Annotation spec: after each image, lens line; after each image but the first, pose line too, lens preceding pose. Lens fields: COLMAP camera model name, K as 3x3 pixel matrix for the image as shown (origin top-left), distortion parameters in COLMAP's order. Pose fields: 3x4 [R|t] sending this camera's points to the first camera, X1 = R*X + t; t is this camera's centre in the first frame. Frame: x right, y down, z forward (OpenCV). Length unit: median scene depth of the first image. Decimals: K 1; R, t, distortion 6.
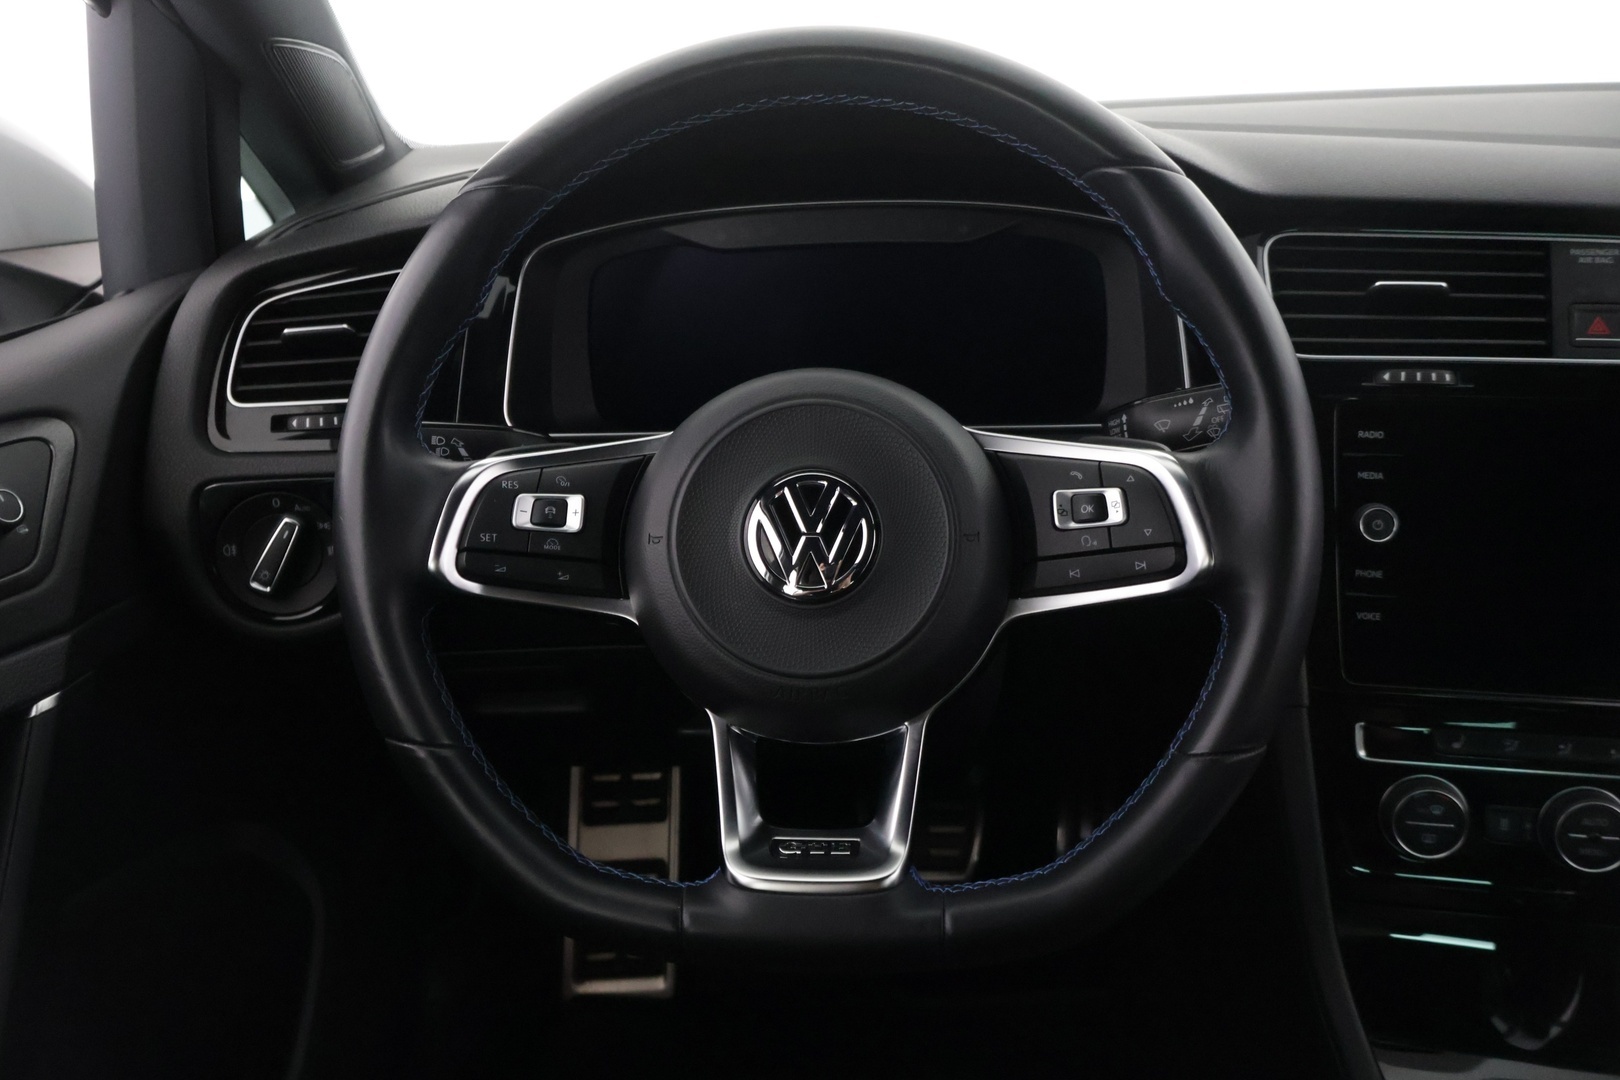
lens RADIAL K [[1389.4, 0, 814.3], [0, 1389.4, 555.9], [0, 0, 1]] dist [0.025953, 0.005899]
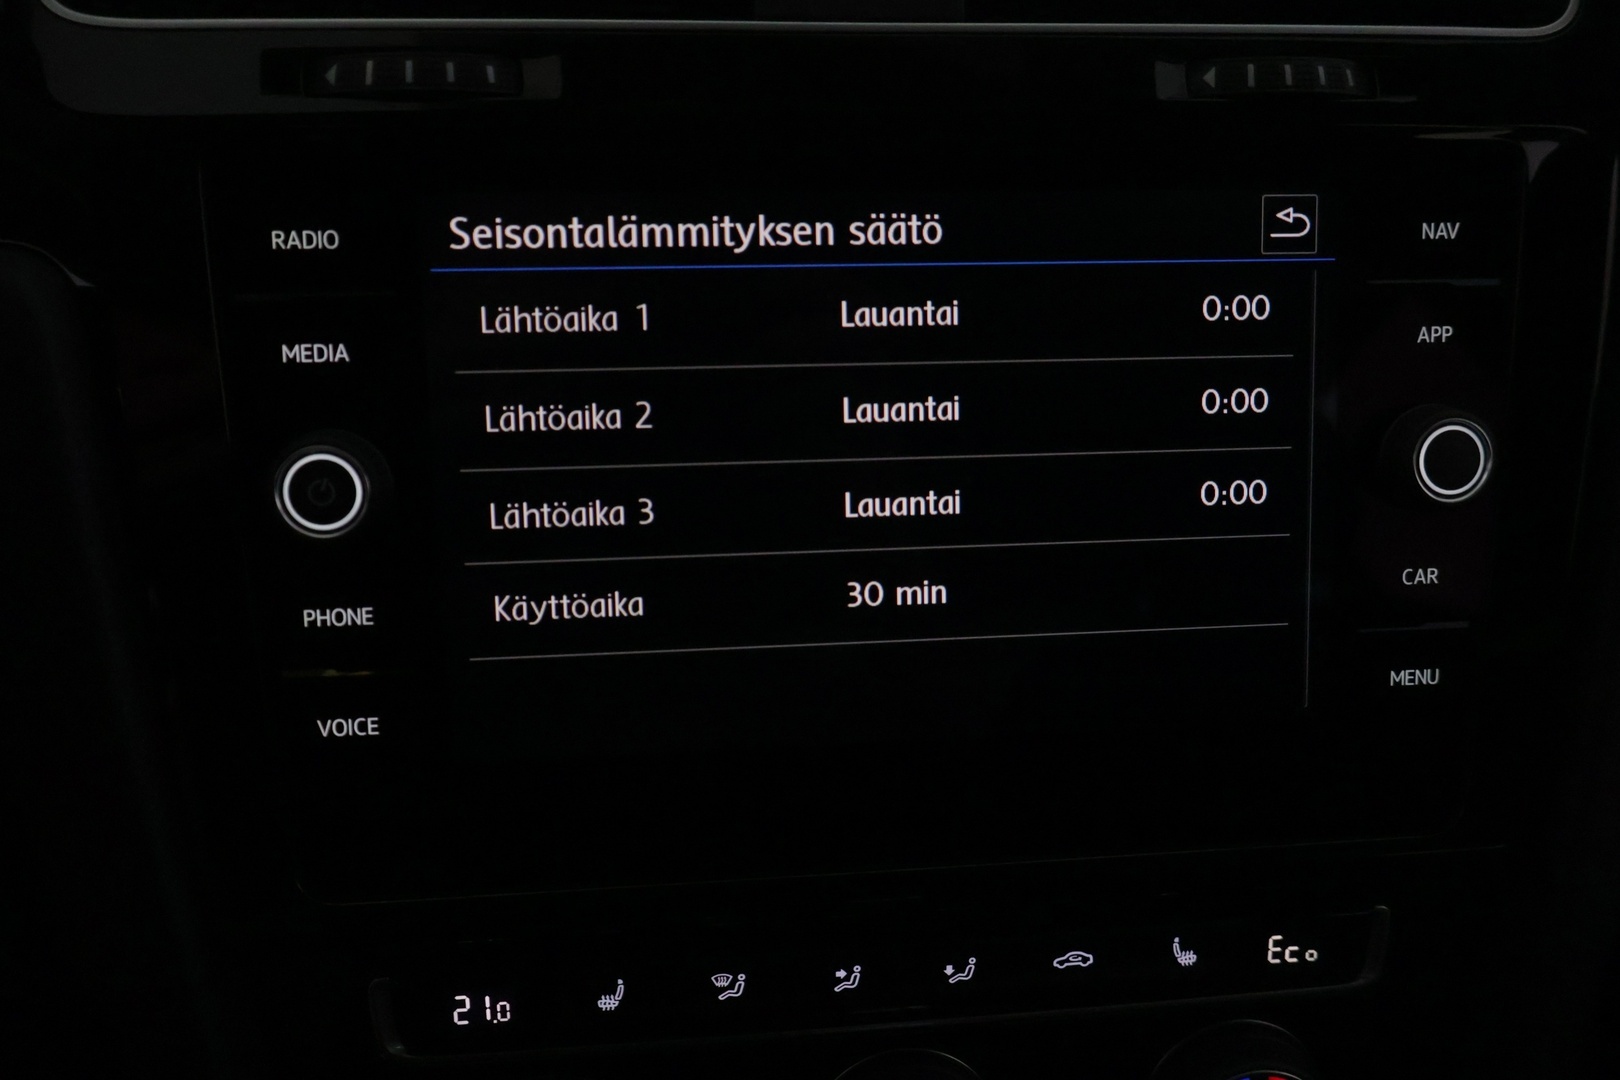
lens RADIAL K [[1378.6, 0, 810.0], [0, 1378.6, 540.0], [0, 0, 1]] dist [0.001856, -0.003774]
pose [[0.954688, -0.098338, 0.280892, 0.418614], [0.067794, 0.990877, 0.116480, -0.042479], [-0.289784, -0.092159, 0.952645, 0.615285]]
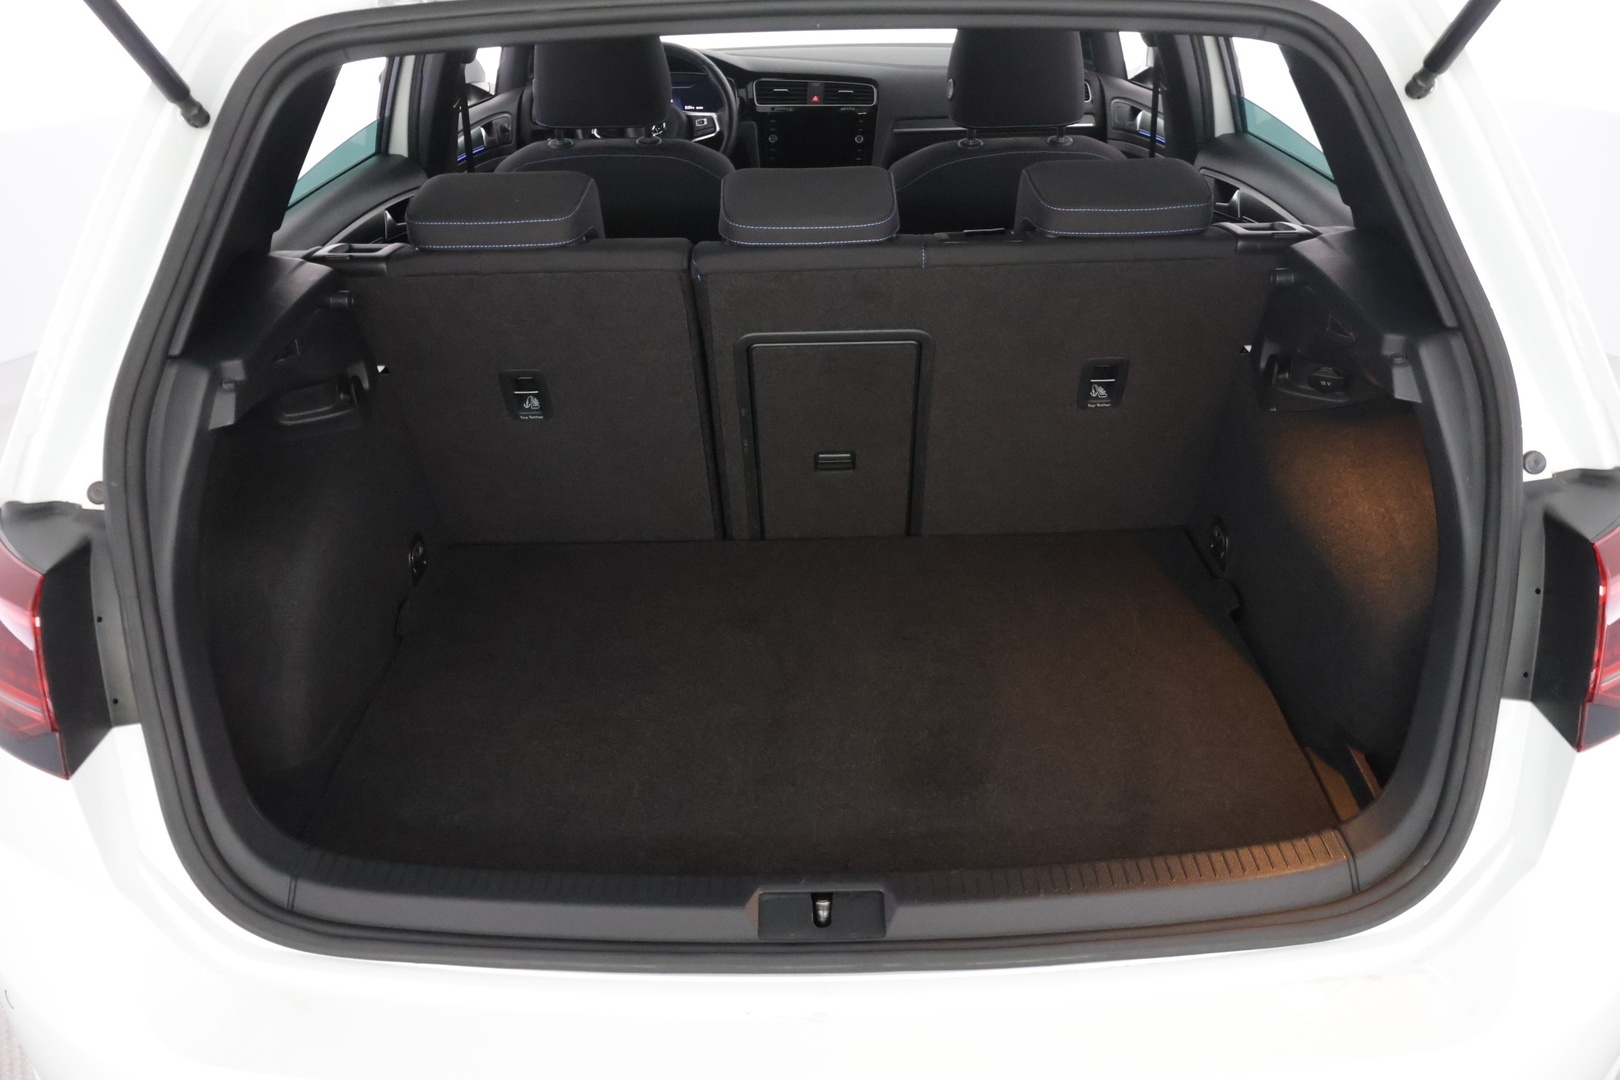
lens RADIAL K [[1389.4, 0, 814.3], [0, 1389.4, 555.9], [0, 0, 1]] dist [0.025953, 0.005899]
pose [[0.999070, -0.016700, 0.039758, 0.323909], [0.014426, 0.998280, 0.056828, 1.187750], [-0.040639, -0.056202, 0.997592, -4.073503]]
